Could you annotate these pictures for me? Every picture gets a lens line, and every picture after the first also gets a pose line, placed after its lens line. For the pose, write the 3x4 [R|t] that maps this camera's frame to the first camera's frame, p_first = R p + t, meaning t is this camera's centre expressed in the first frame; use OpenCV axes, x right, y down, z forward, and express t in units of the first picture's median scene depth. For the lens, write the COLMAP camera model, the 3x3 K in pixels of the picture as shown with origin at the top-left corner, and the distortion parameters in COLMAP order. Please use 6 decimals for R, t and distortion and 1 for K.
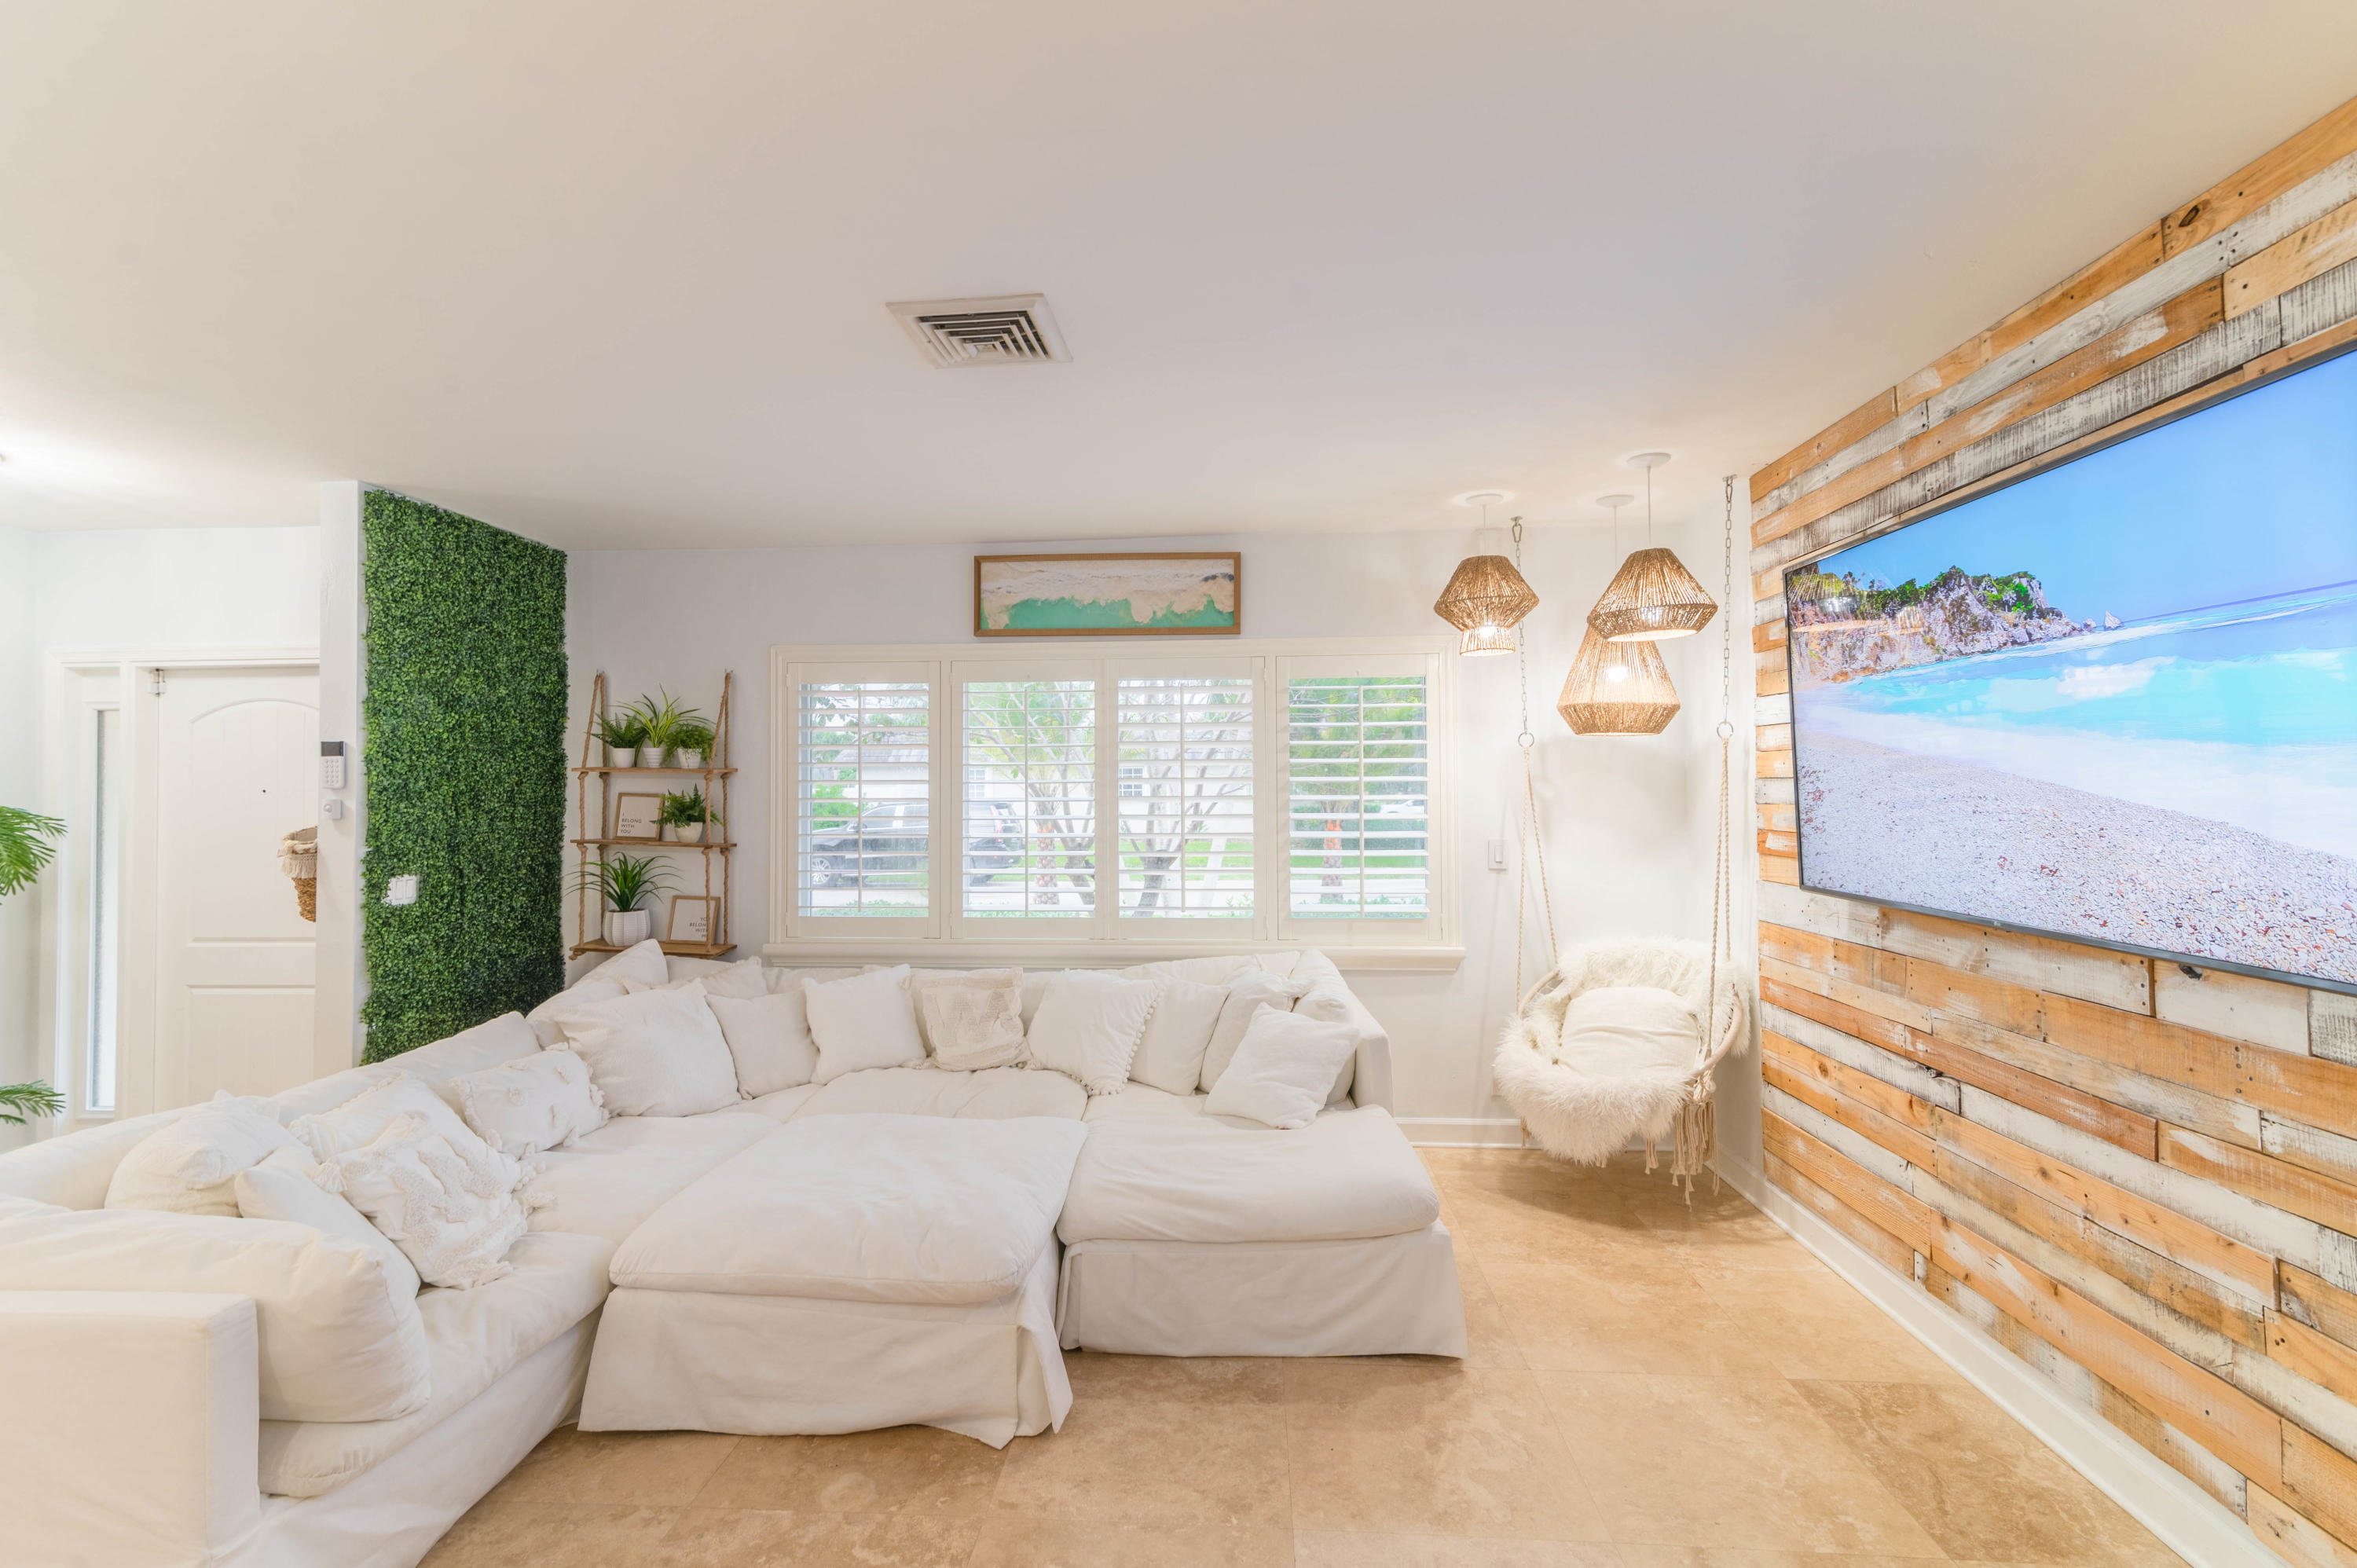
lens RADIAL K [[1068.6, 0, 1201.8], [0, 1068.6, 775.0], [0, 0, 1]] dist [0.011993, -0.000722]
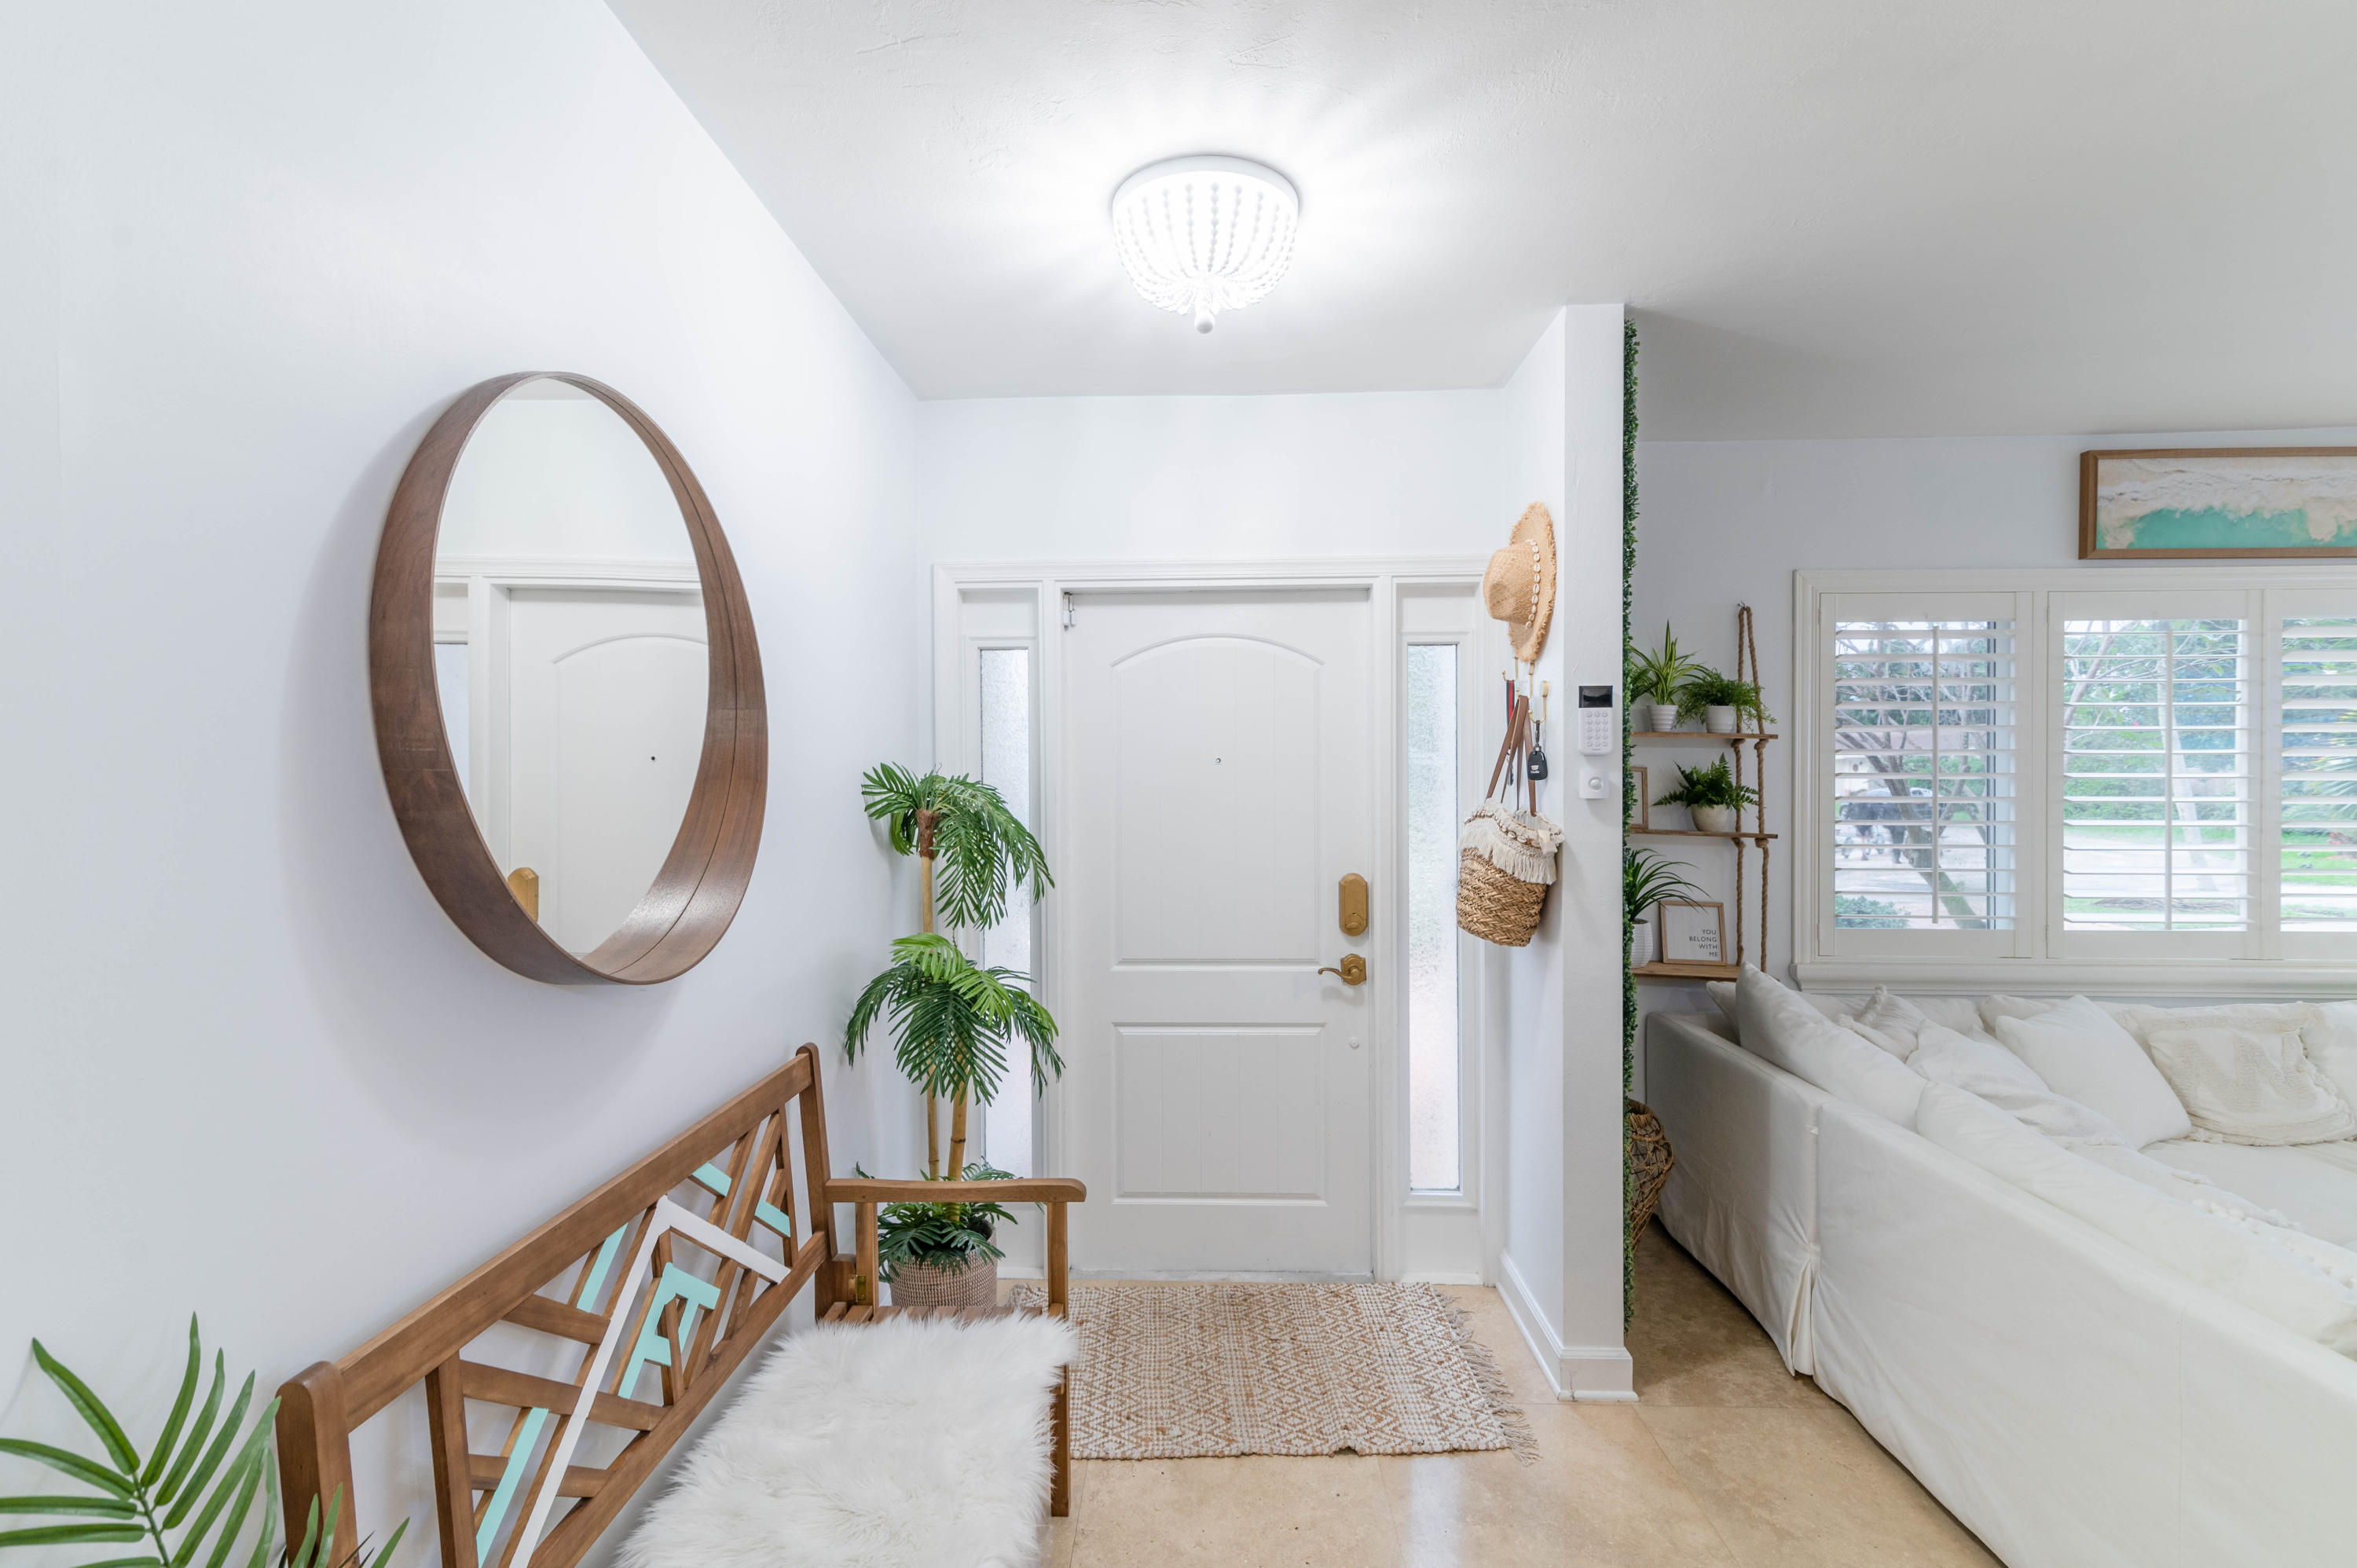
lens RADIAL K [[1069.6, 0, 1178.5], [0, 1069.6, 784.0], [0, 0, 1]] dist [0.000700, 0.000078]
pose [[0.999776, 0.003126, 0.020937, -1.075125], [-0.003675, 0.999649, 0.026244, 0.013965], [-0.020848, -0.026315, 0.999436, 0.320375]]
